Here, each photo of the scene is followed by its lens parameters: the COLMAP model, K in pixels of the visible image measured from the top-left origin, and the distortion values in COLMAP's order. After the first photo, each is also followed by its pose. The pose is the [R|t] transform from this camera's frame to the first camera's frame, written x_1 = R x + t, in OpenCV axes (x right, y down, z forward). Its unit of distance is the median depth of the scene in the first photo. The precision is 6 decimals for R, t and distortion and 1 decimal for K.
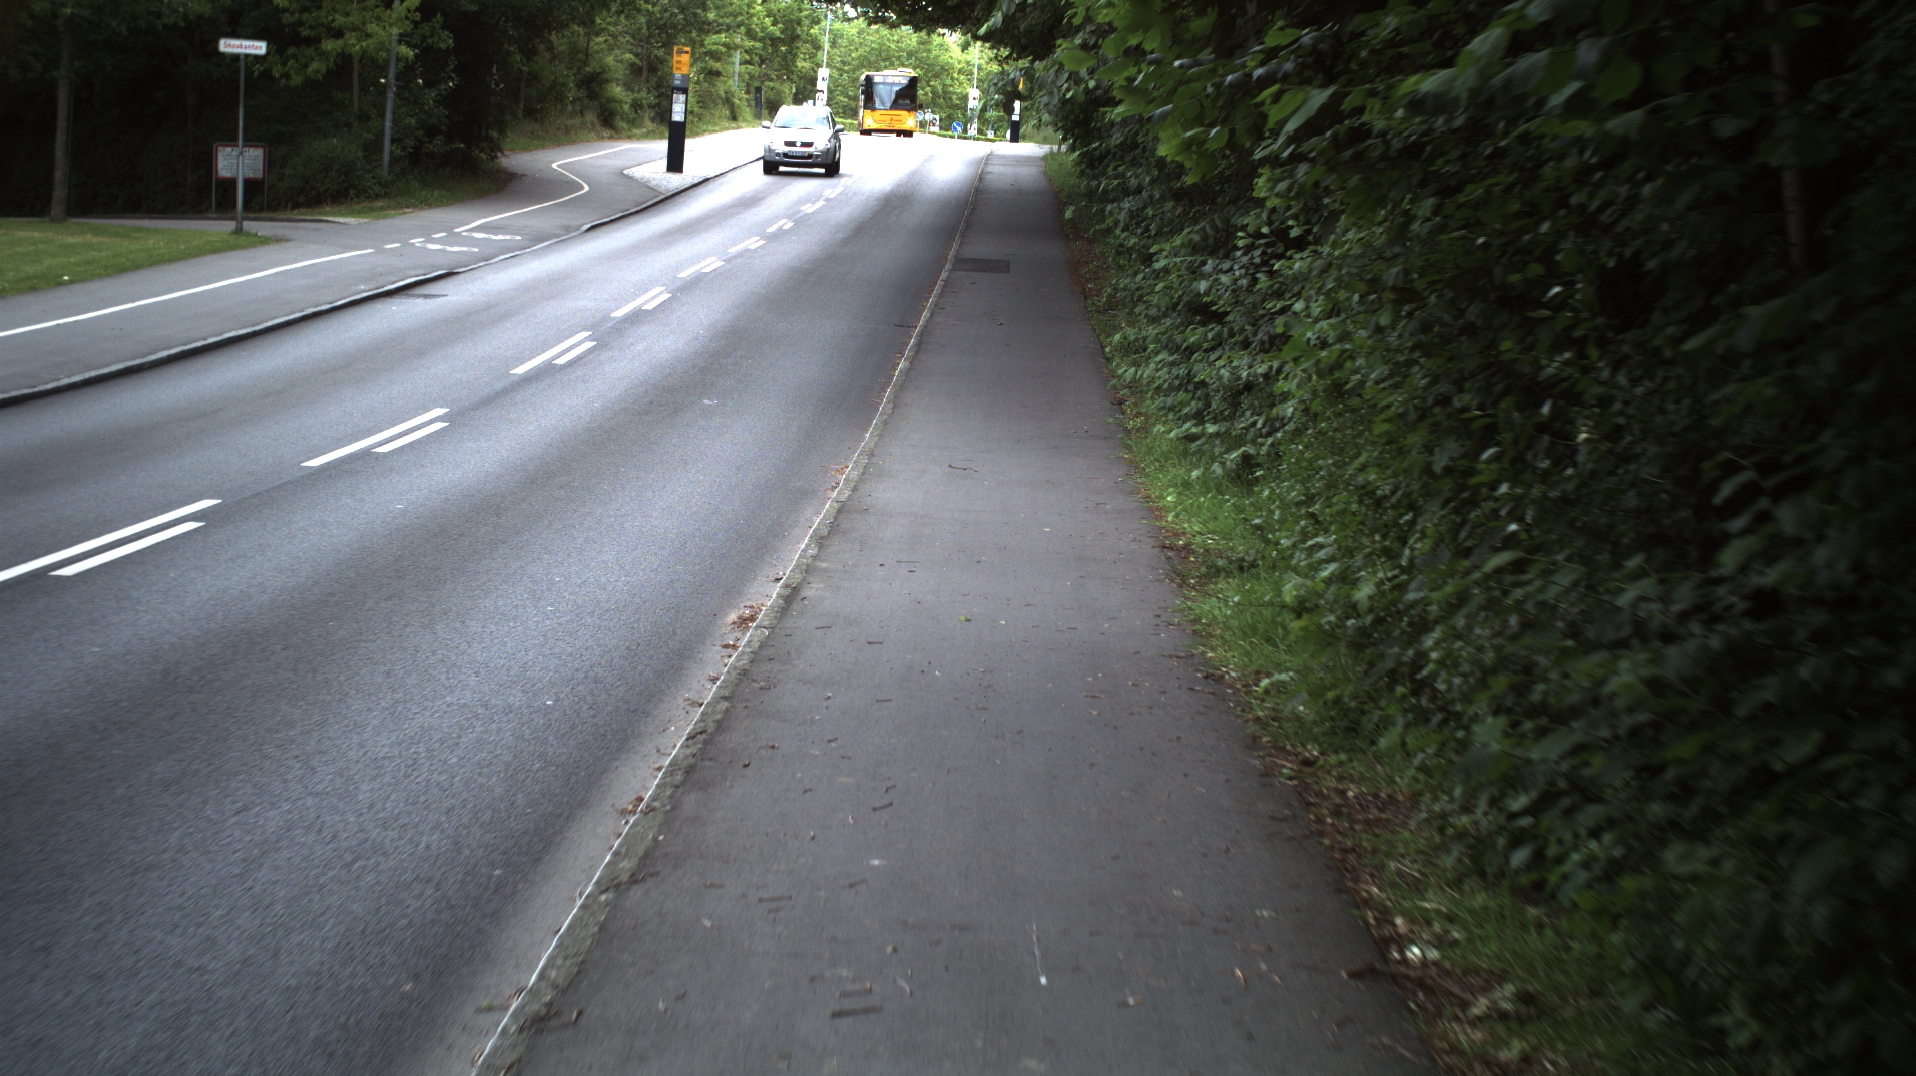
lens RADIAL K [[3184.8, 0, 958.0], [0, 3184.8, 538.0], [0, 0, 1]] dist [-0.275431, 0.299502]
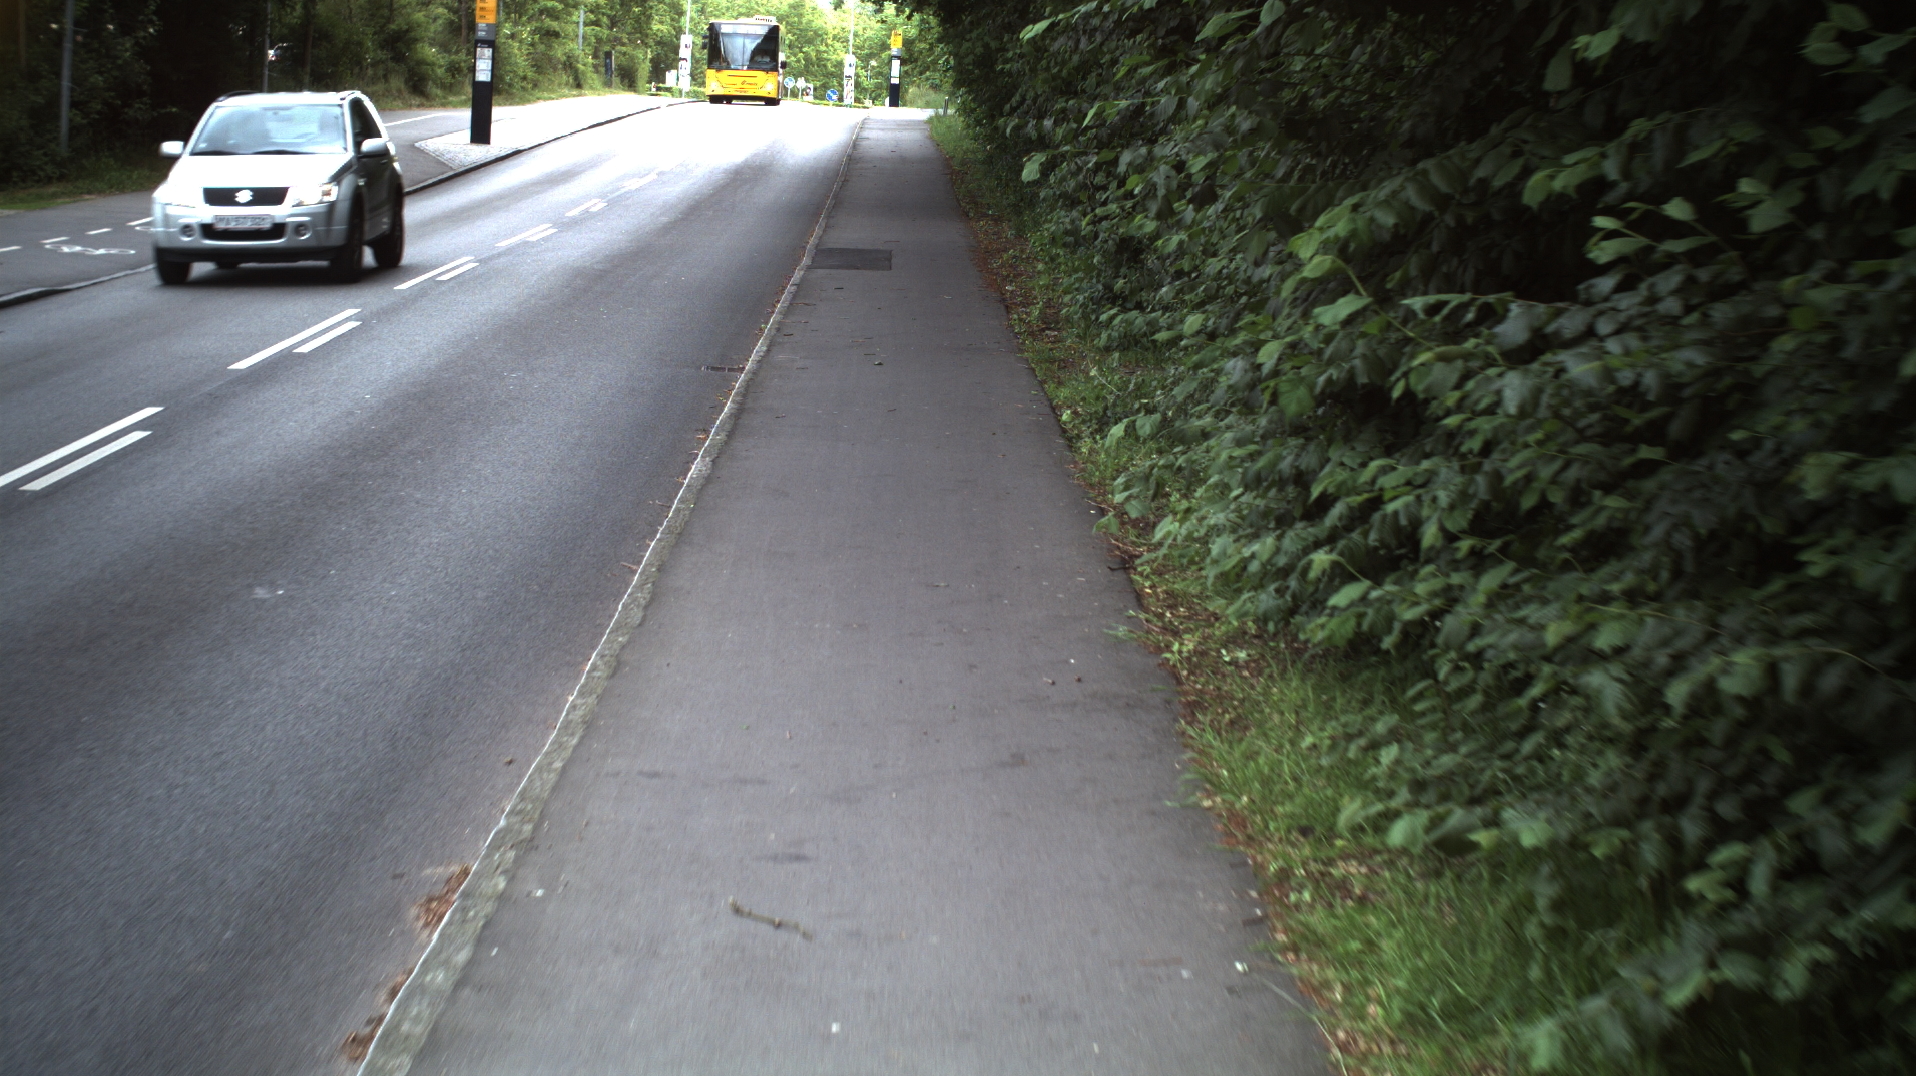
lens RADIAL K [[3166.3, 0, 956.5], [0, 3166.3, 602.8], [0, 0, 1]] dist [-0.207354, 0.167003]
pose [[0.999170, -0.021739, 0.034435, 0.004867], [0.020734, 0.999356, 0.029287, -0.030411], [-0.035049, -0.028548, 0.998978, 0.304862]]
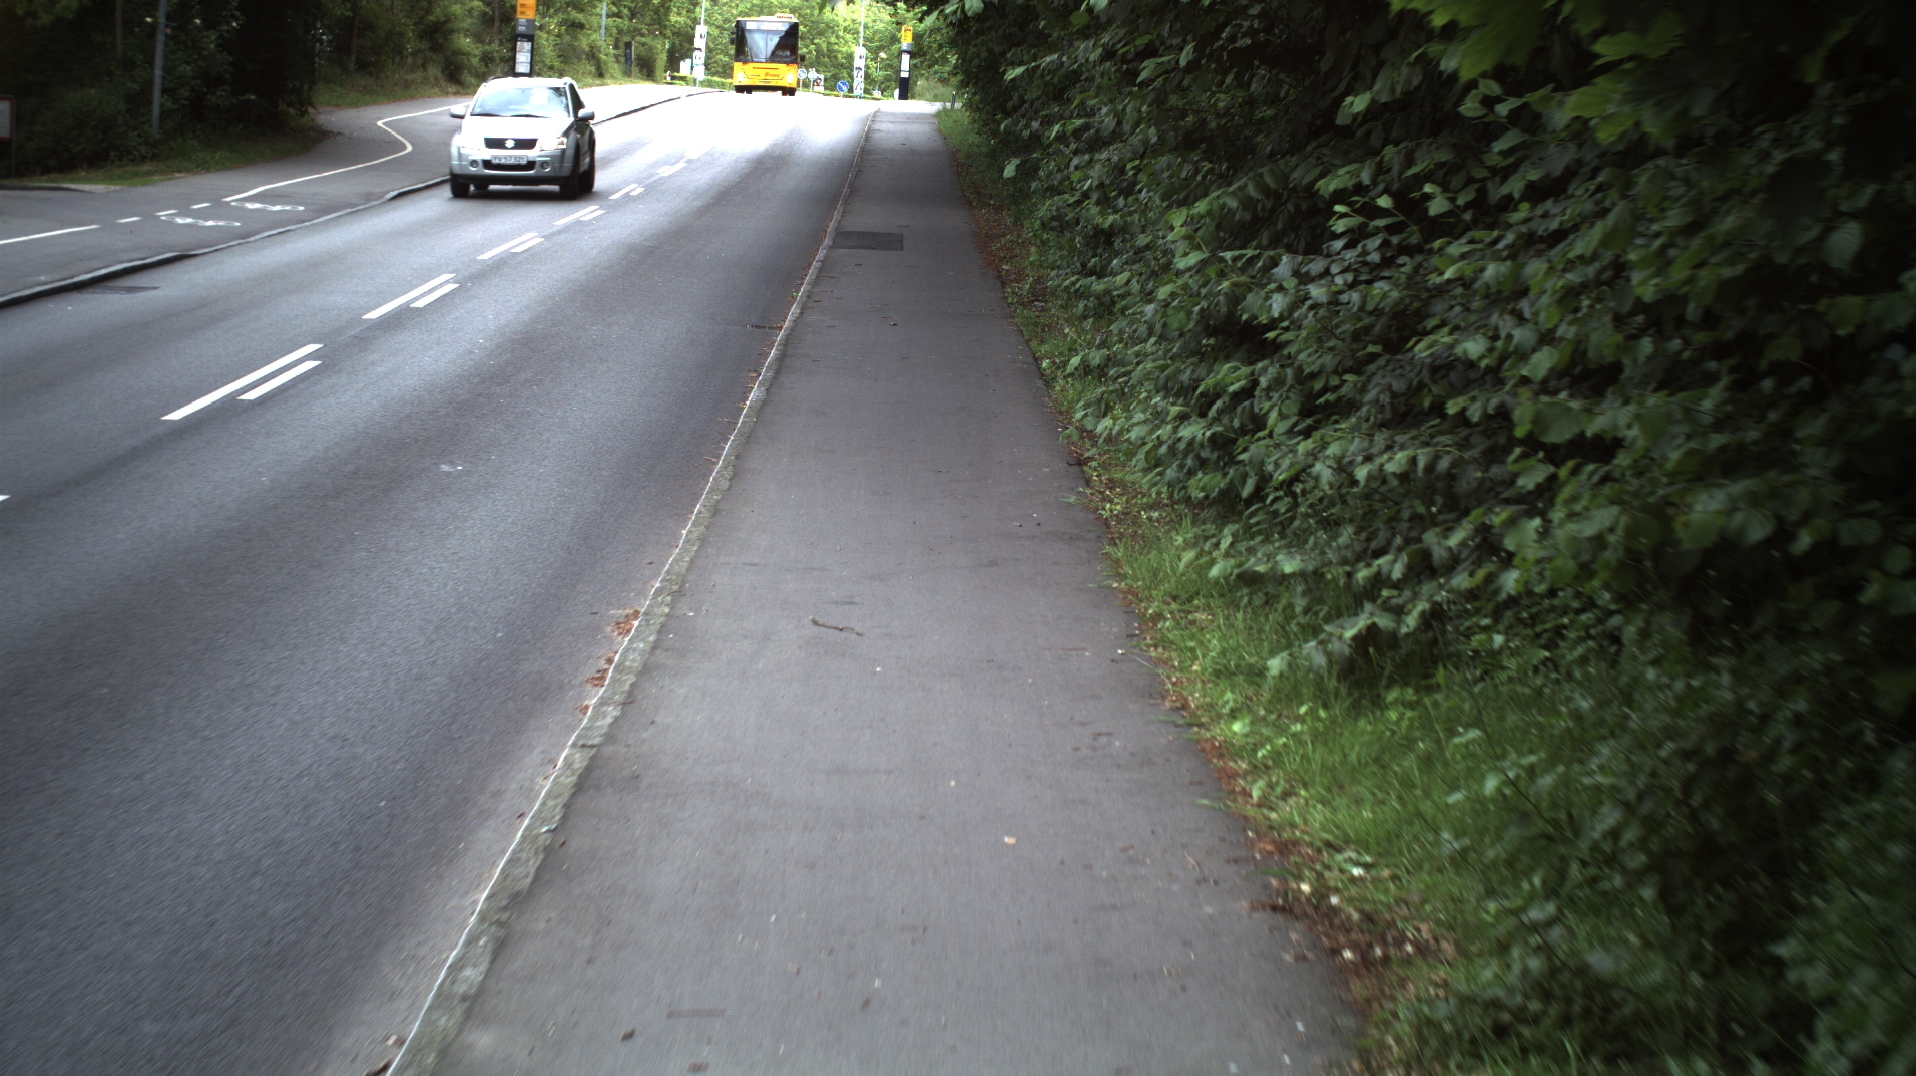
lens RADIAL K [[3178.0, 0, 958.1], [0, 3178.0, 587.4], [0, 0, 1]] dist [-0.279296, 0.579619]
pose [[0.999369, -0.005349, 0.035112, 0.001505], [0.004397, 0.999622, 0.027125, -0.020366], [-0.035244, -0.026954, 0.999015, 0.203345]]
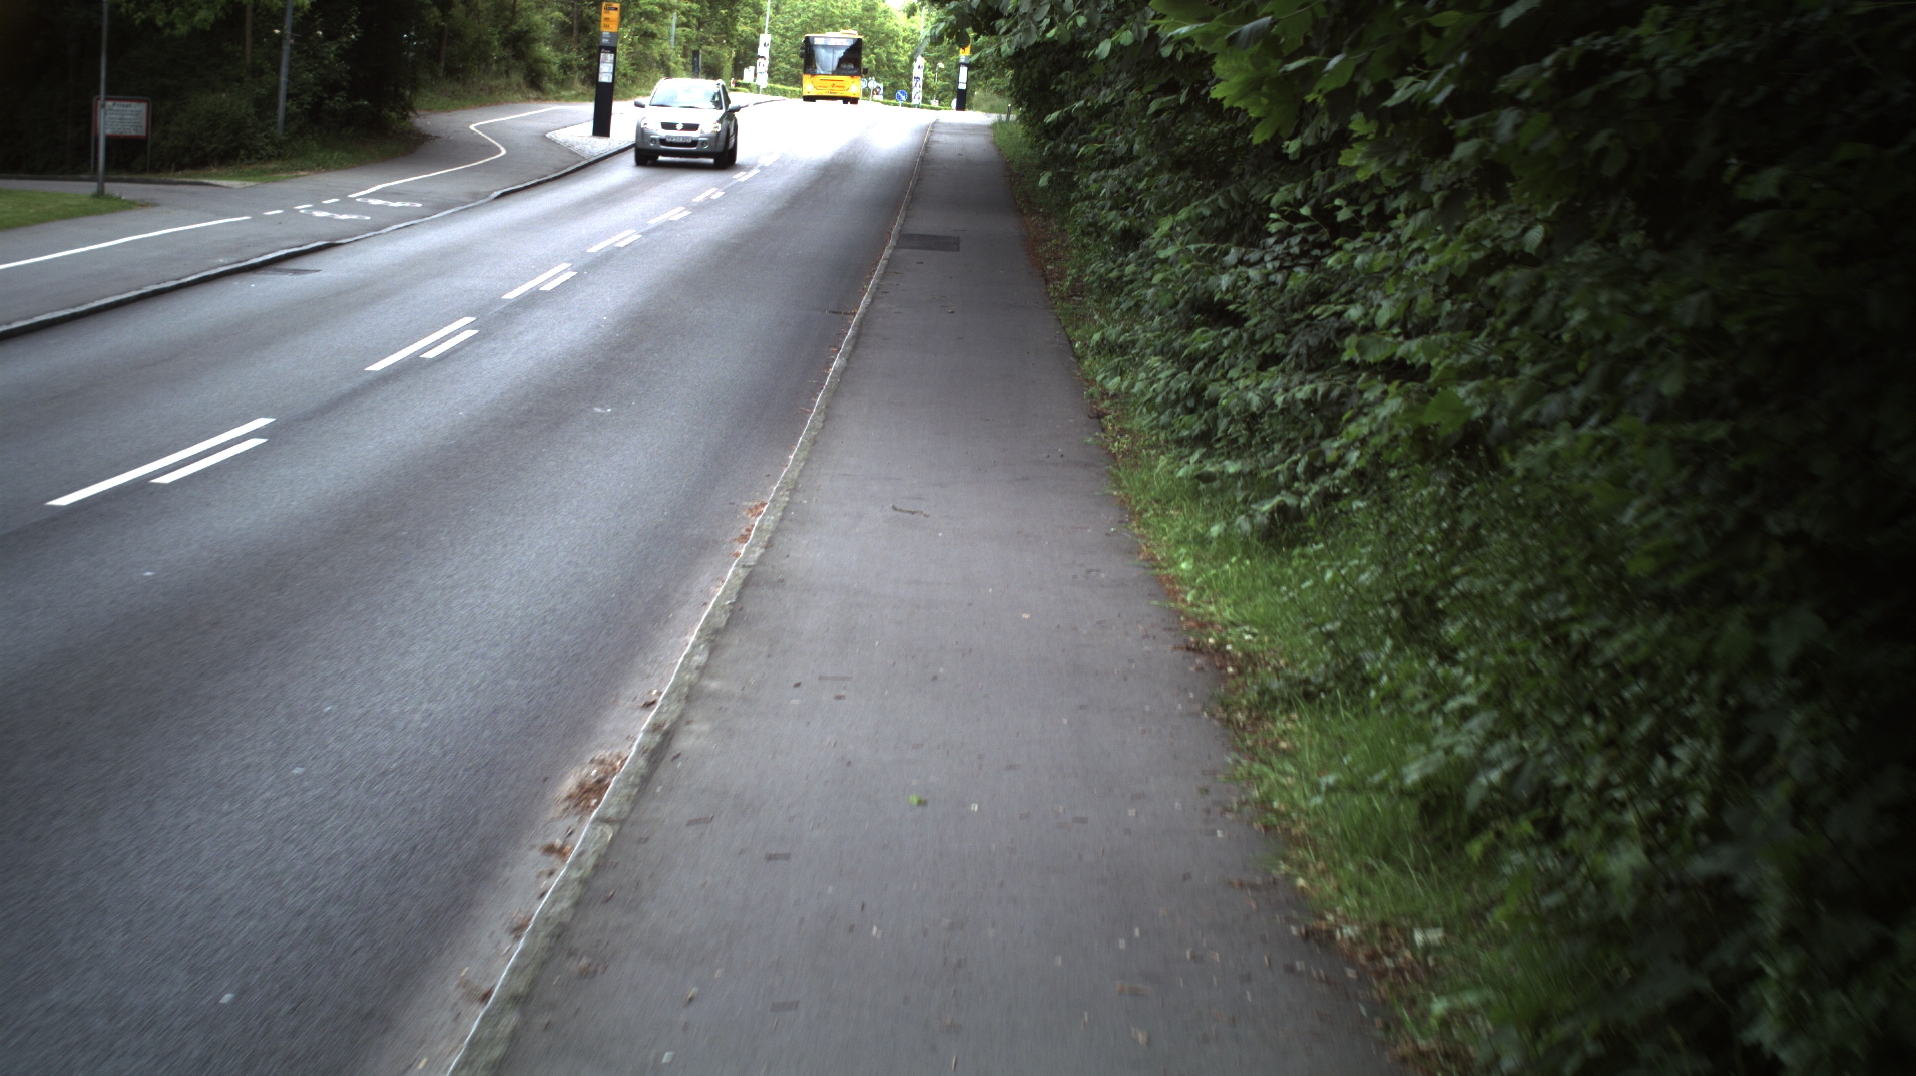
lens RADIAL K [[3184.8, 0, 958.0], [0, 3184.8, 538.0], [0, 0, 1]] dist [-0.275431, 0.299502]
pose [[0.999735, 0.012165, 0.019540, -0.000894], [-0.012341, 0.999884, 0.008929, -0.010383], [-0.019429, -0.009167, 0.999769, 0.101568]]
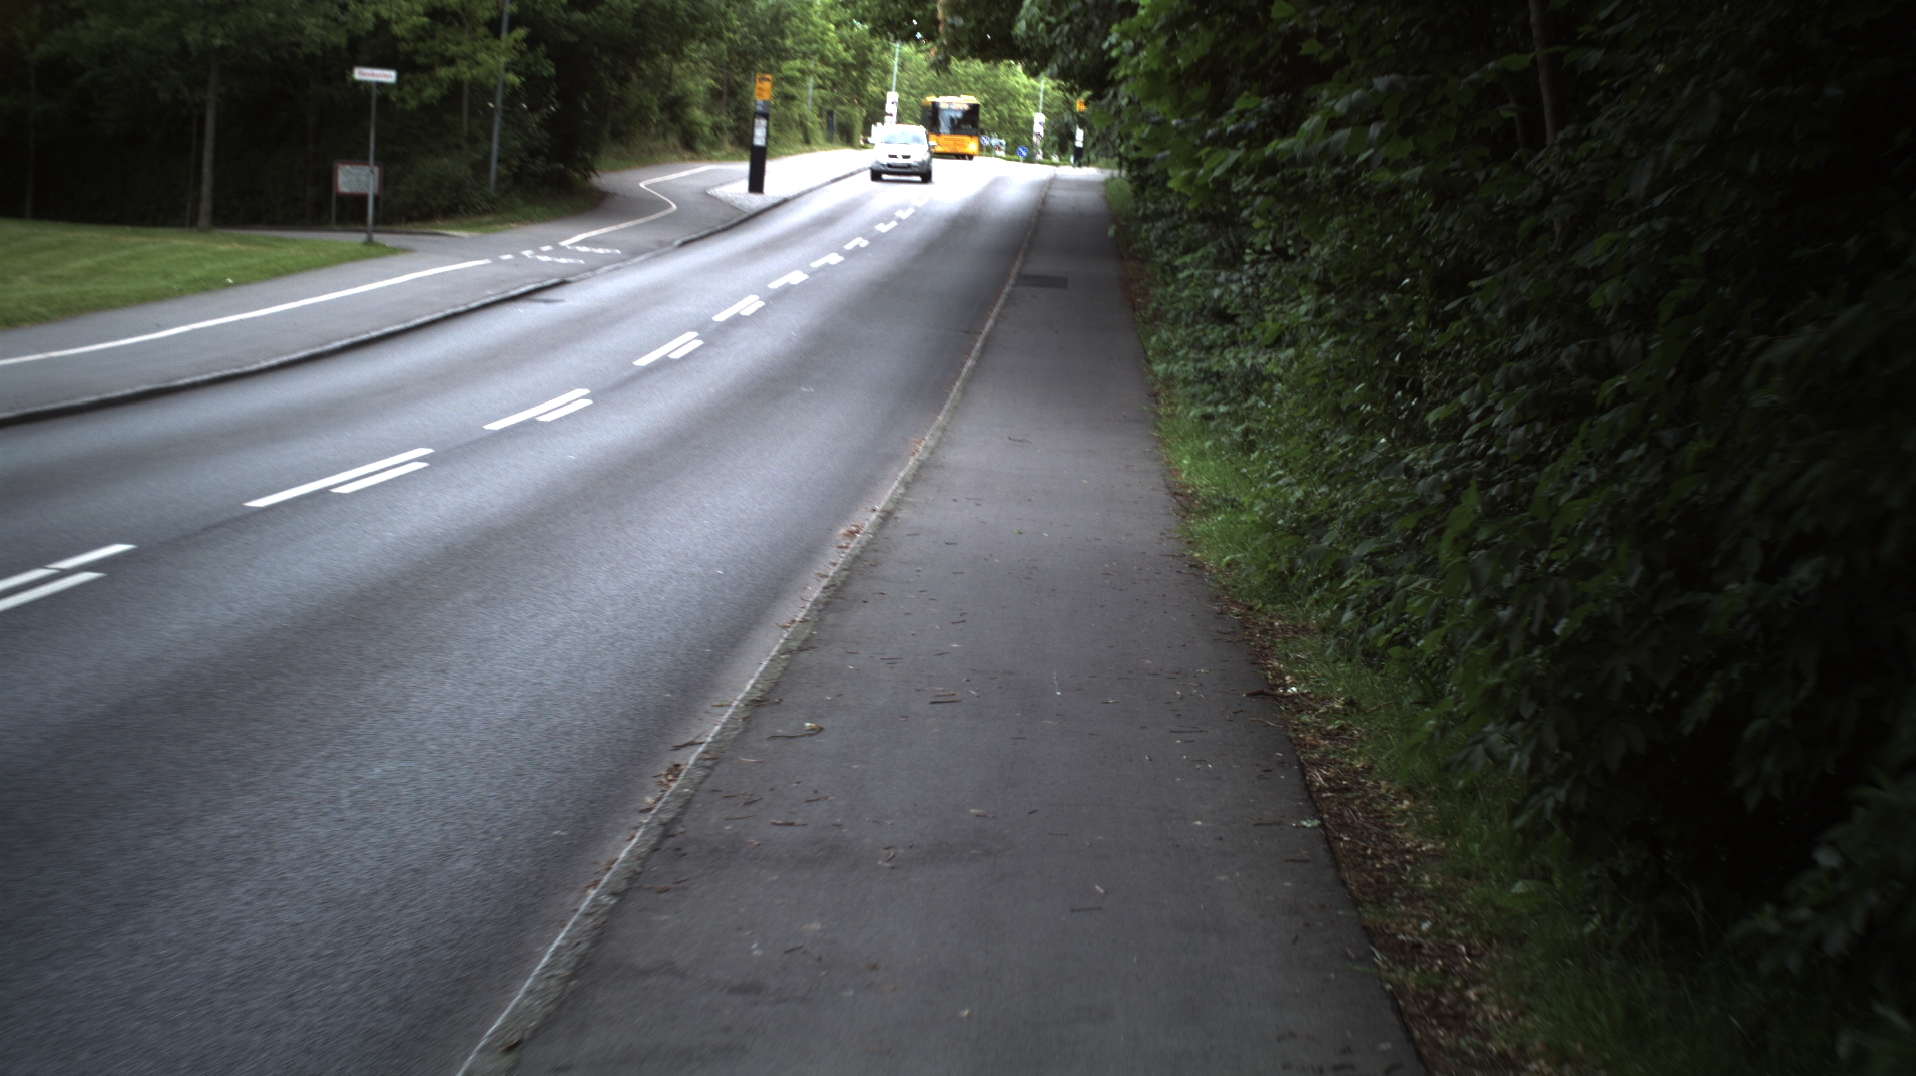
lens RADIAL K [[3184.8, 0, 958.0], [0, 3184.8, 538.0], [0, 0, 1]] dist [-0.275431, 0.299502]
pose [[0.999743, 0.011660, -0.019437, 0.000932], [-0.011795, 0.999907, -0.006834, 0.011134], [0.019355, 0.007061, 0.999788, -0.100973]]
